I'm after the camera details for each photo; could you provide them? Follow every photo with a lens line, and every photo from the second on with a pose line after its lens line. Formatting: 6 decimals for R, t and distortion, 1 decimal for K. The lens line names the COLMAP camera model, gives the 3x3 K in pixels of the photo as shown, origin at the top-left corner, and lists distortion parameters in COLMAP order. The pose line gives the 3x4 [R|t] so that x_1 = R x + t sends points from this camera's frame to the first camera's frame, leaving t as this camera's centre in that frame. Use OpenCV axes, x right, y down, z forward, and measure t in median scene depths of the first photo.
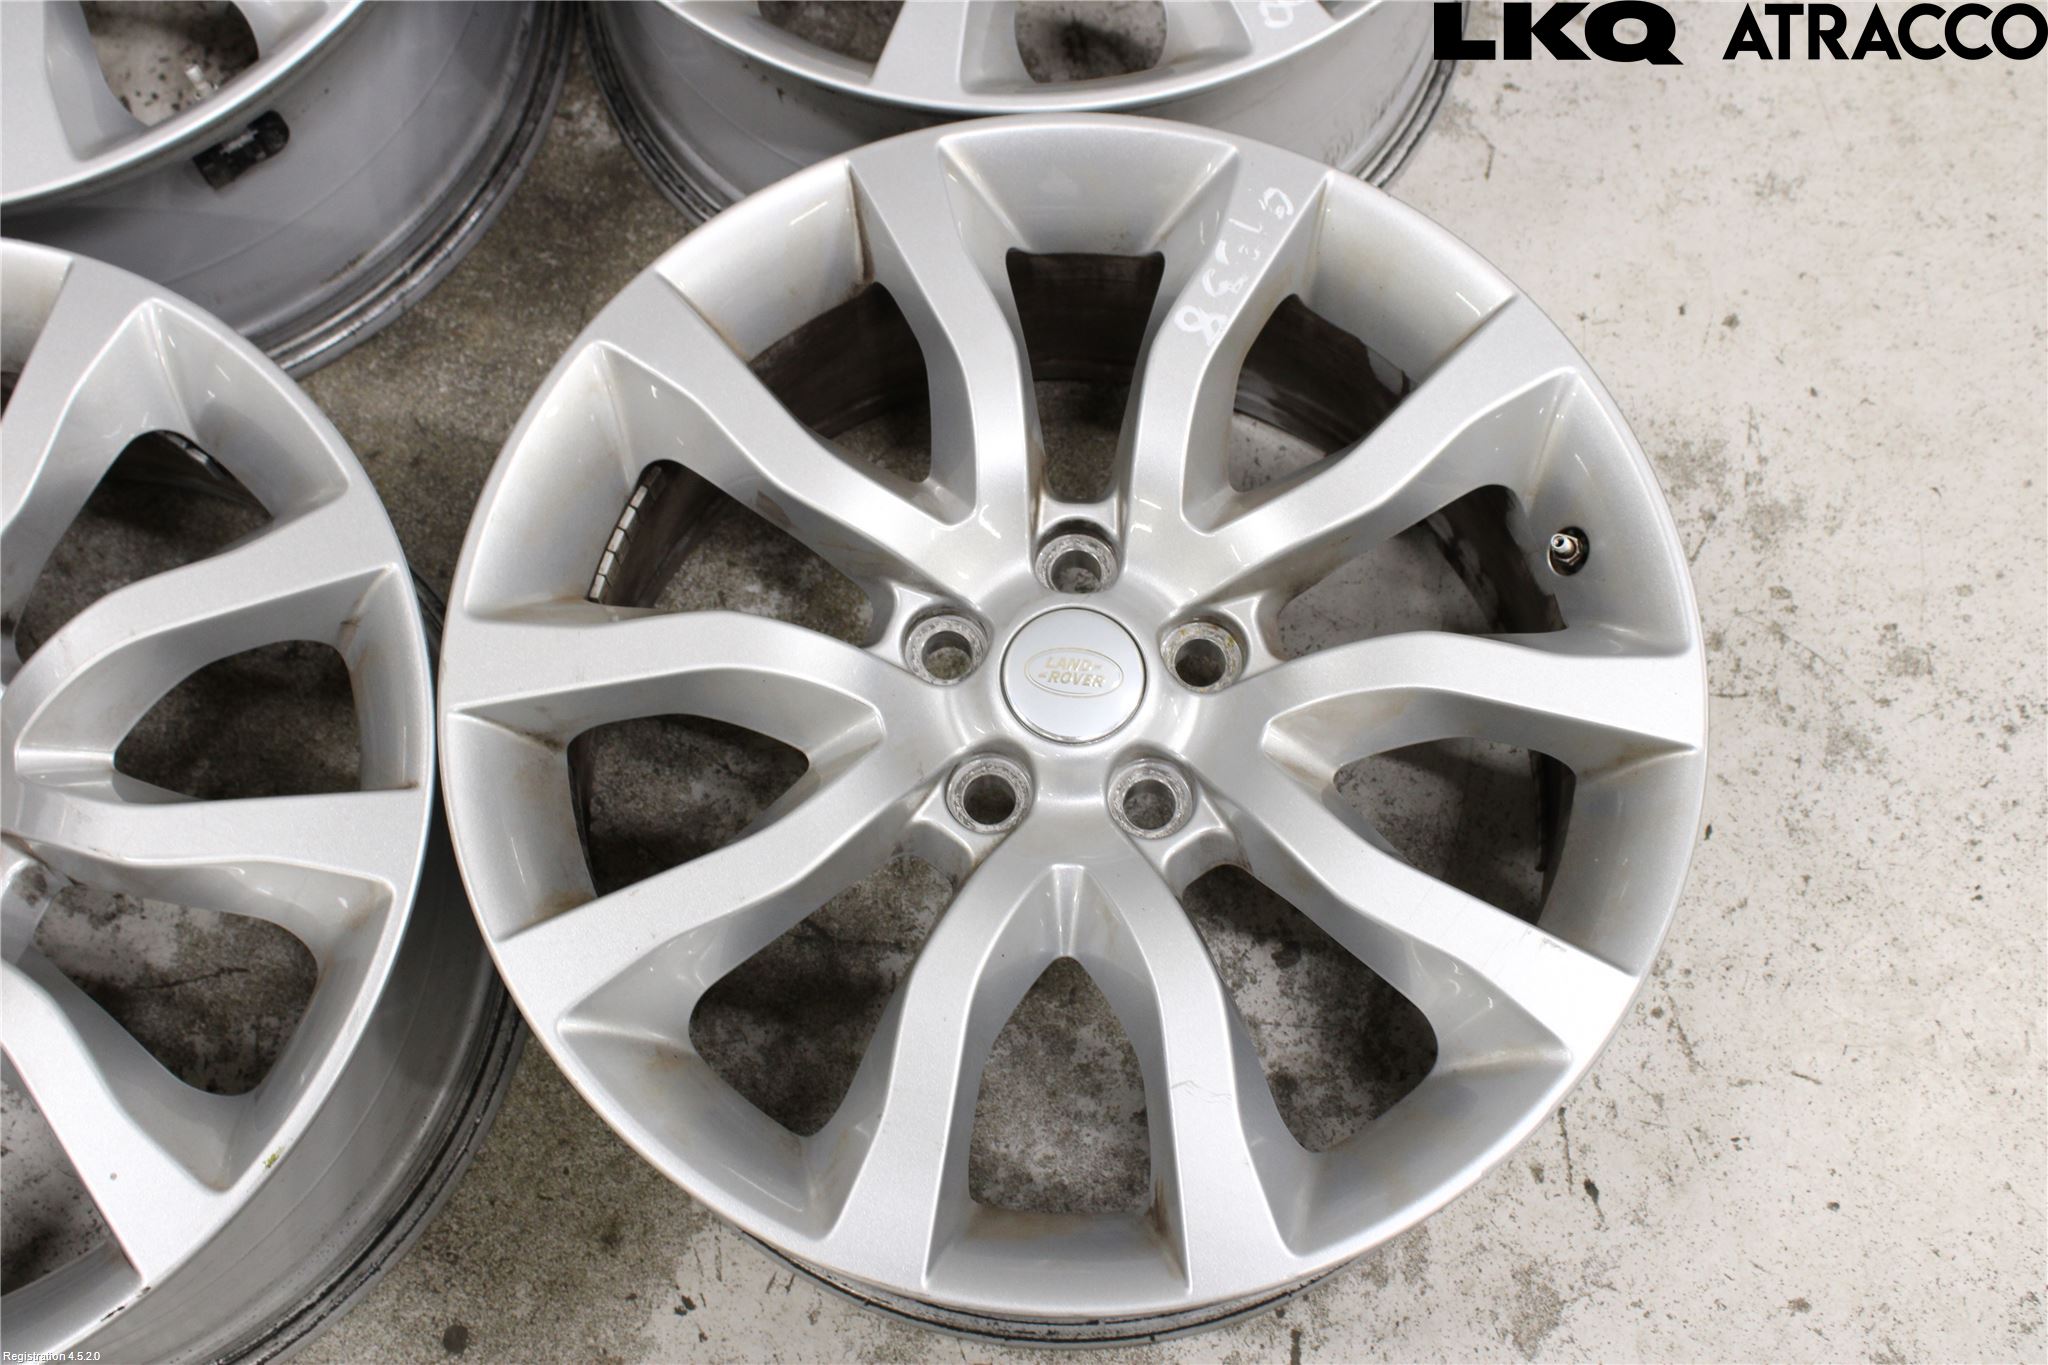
lens RADIAL K [[2323.1, 0, 1035.4], [0, 2323.1, 684.1], [0, 0, 1]] dist [-0.068080, 0.000000]
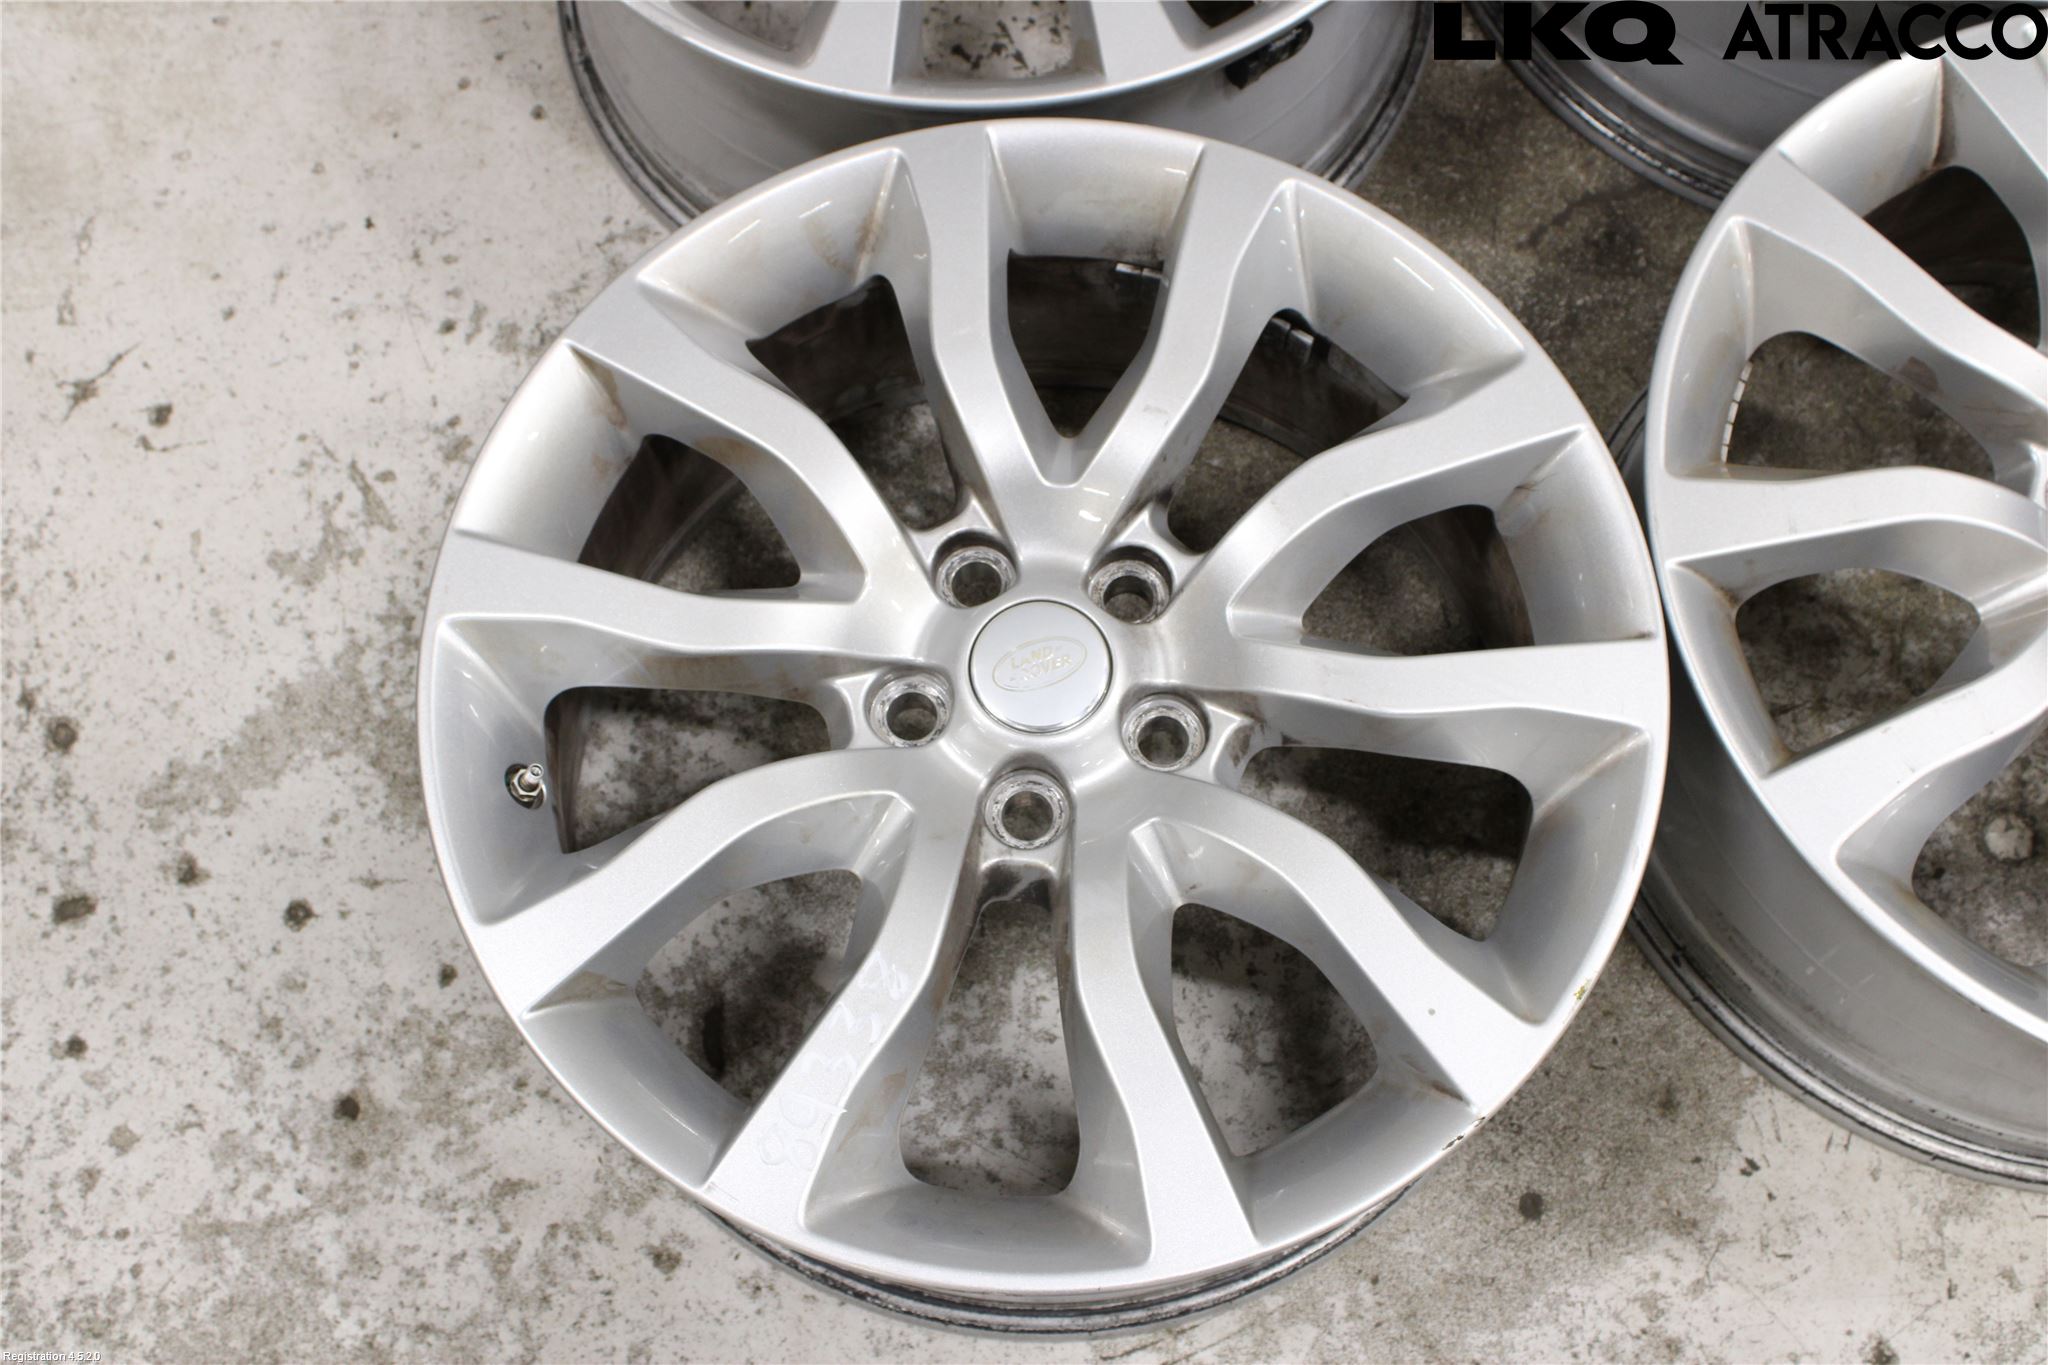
lens RADIAL K [[2323.1, 0, 1026.3], [0, 2323.1, 693.2], [0, 0, 1]] dist [-0.068080, 0.000000]
pose [[0.999846, -0.016530, -0.005942, -0.409463], [0.016431, 0.999731, -0.016385, 0.062387], [0.006211, 0.016285, 0.999848, -0.023071]]
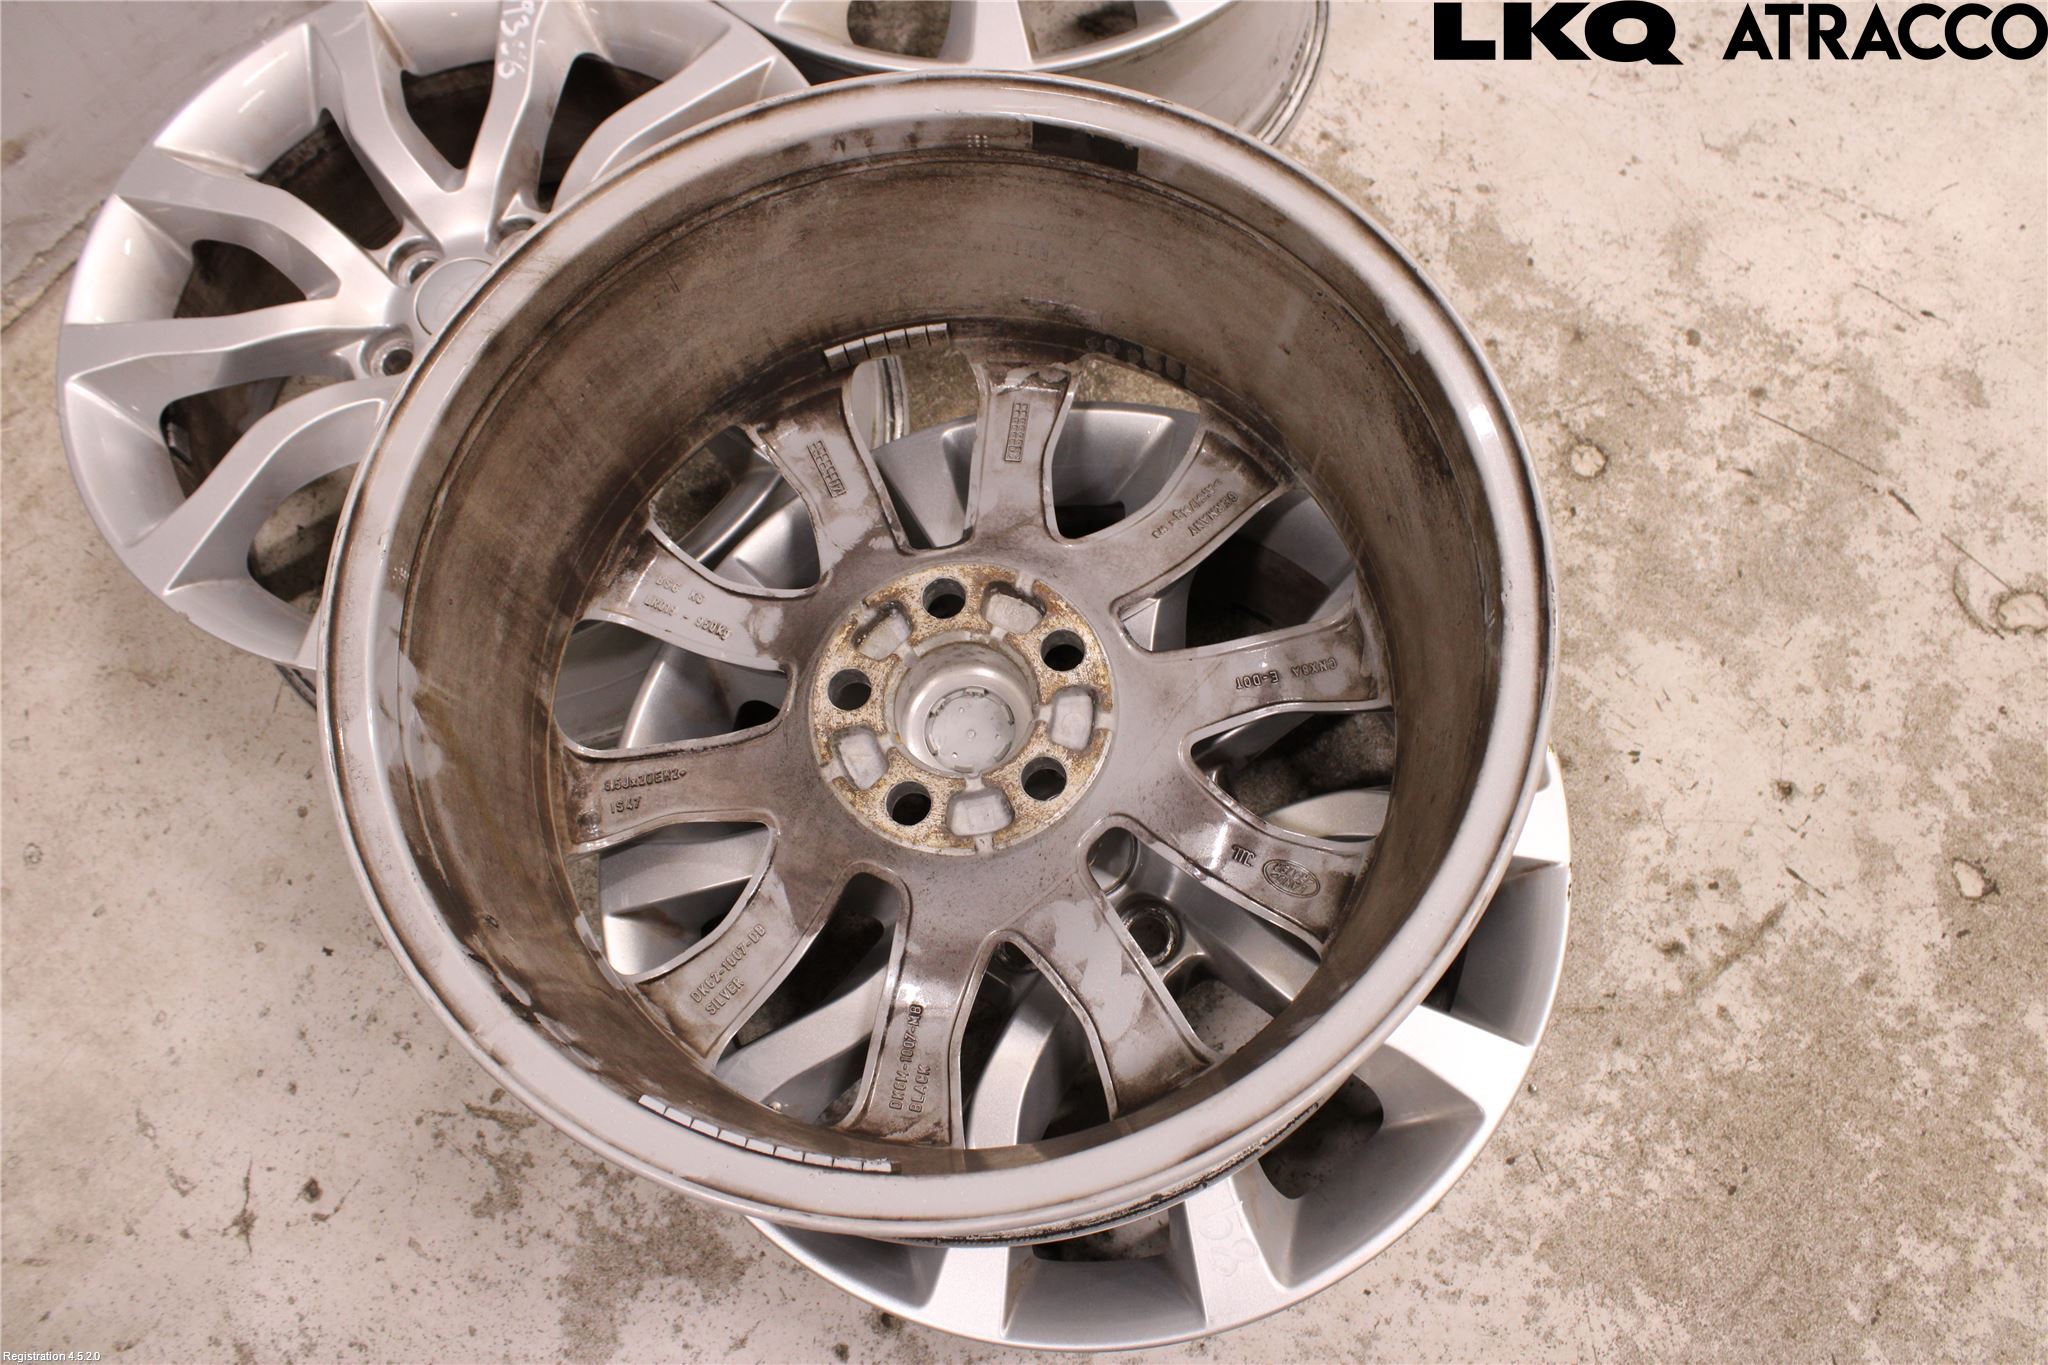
lens RADIAL K [[1753.8, 0, 1059.7], [0, 1753.8, 673.5], [0, 0, 1]] dist [-0.135990, 0.089369]
pose [[0.702930, -0.677196, 0.217473, -0.532016], [0.684099, 0.727397, 0.053875, -0.062251], [-0.194673, 0.110903, 0.974578, 0.014756]]
